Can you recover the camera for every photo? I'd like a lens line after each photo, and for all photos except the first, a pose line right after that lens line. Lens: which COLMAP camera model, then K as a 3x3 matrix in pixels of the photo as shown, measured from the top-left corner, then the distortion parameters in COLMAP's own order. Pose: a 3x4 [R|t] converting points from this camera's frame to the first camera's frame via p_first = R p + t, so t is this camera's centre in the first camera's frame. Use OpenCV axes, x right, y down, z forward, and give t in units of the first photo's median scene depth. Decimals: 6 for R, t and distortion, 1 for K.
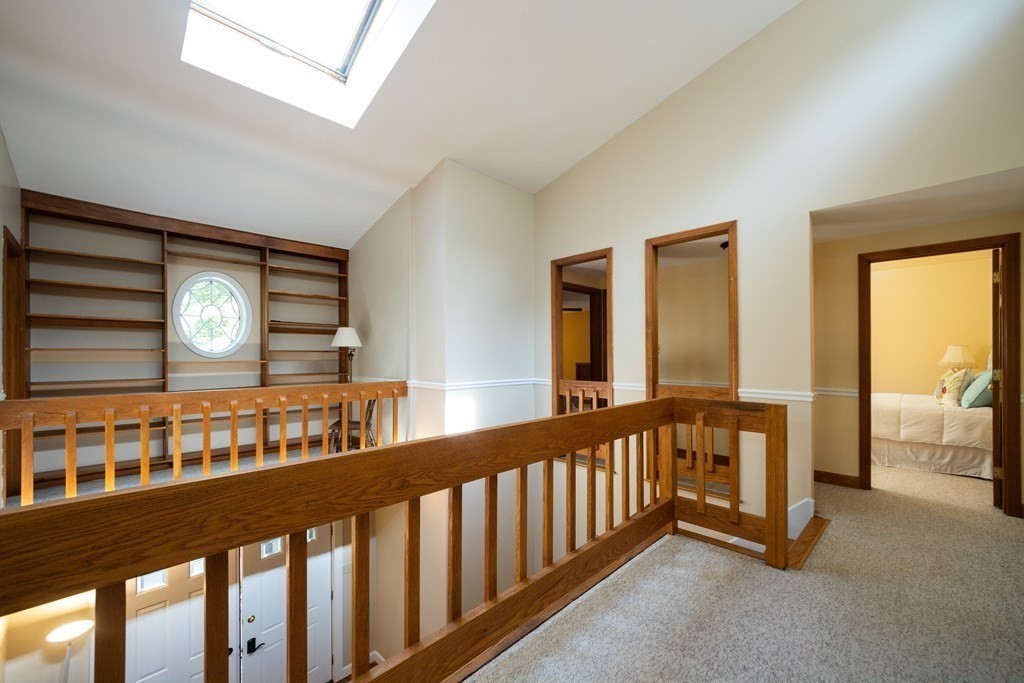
lens RADIAL K [[410.9, 0, 517.9], [0, 410.9, 350.2], [0, 0, 1]] dist [0.006034, -0.000155]
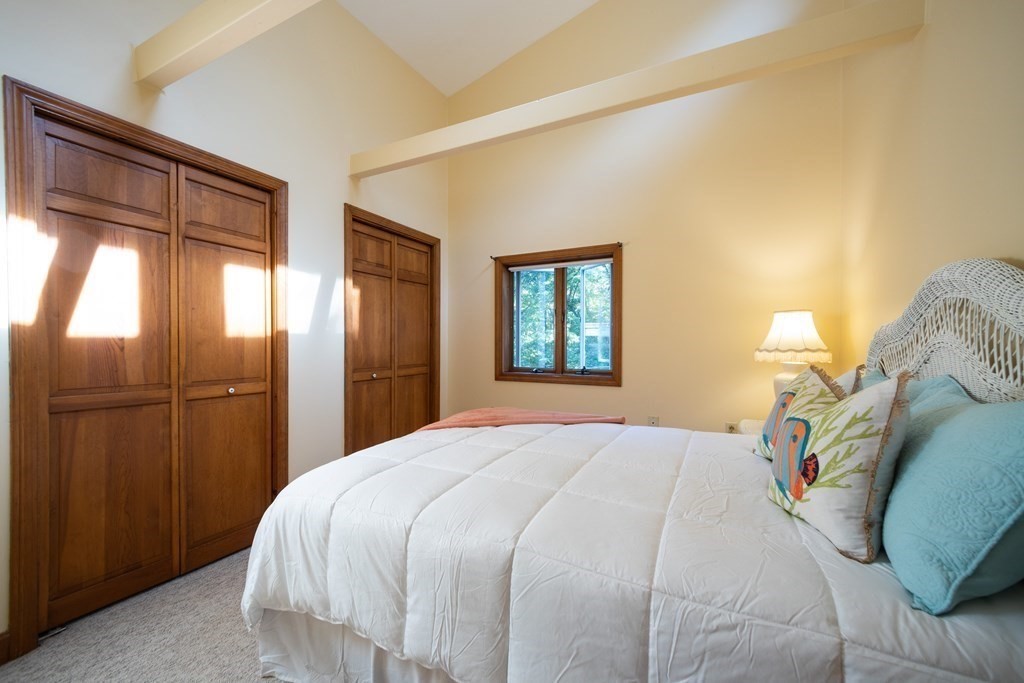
lens RADIAL K [[410.9, 0, 513.9], [0, 410.9, 342.9], [0, 0, 1]] dist [0.006034, -0.000155]
pose [[0.953459, -0.003086, 0.301505, 0.815575], [0.003167, 0.999995, 0.000220, 0.024352], [-0.301505, 0.000745, 0.953464, 0.843872]]
